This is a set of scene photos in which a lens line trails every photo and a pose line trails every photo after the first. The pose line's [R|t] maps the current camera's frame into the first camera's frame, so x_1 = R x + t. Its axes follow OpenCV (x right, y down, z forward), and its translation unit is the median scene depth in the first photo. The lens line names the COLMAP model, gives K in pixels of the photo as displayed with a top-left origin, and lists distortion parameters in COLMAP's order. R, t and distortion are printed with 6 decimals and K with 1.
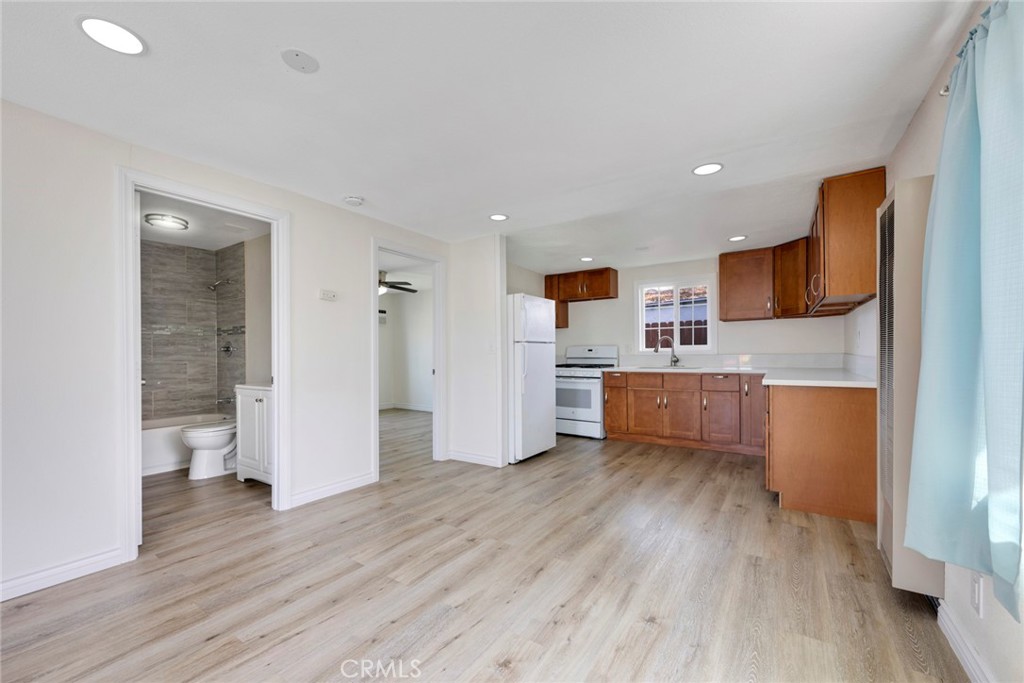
lens RADIAL K [[408.6, 0, 513.6], [0, 408.6, 350.2], [0, 0, 1]] dist [0.000015, -0.000034]
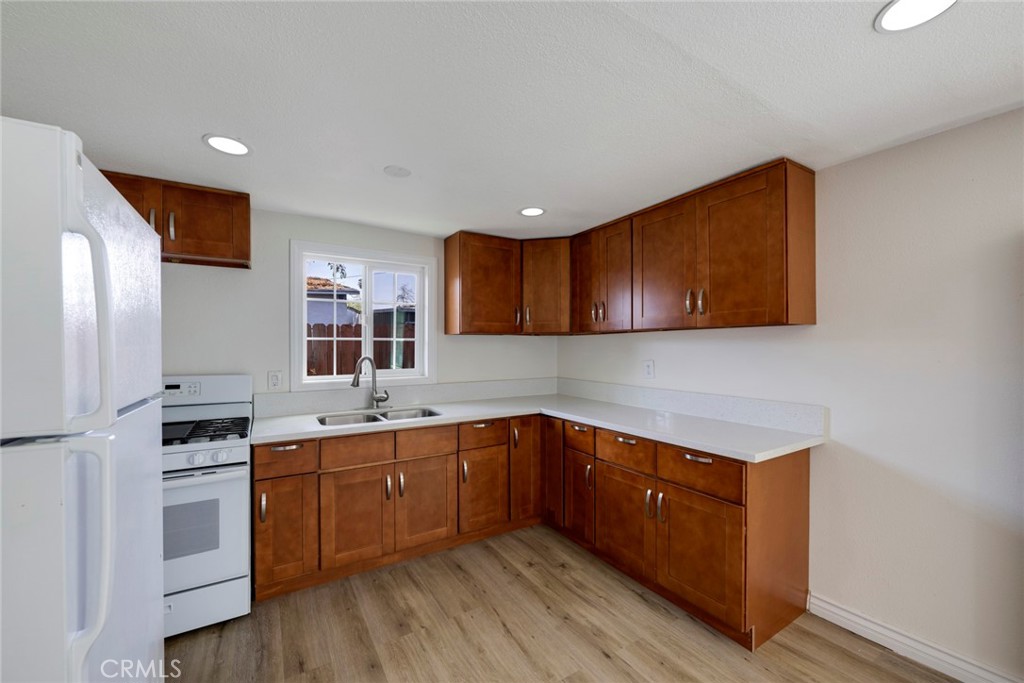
lens RADIAL K [[408.6, 0, 513.6], [0, 408.6, 350.2], [0, 0, 1]] dist [0.000015, -0.000034]
pose [[0.416696, 0.003381, 0.909040, -0.042978], [-0.007155, 0.999974, -0.000440, -0.044316], [-0.909018, -0.006321, 0.416709, 0.621947]]
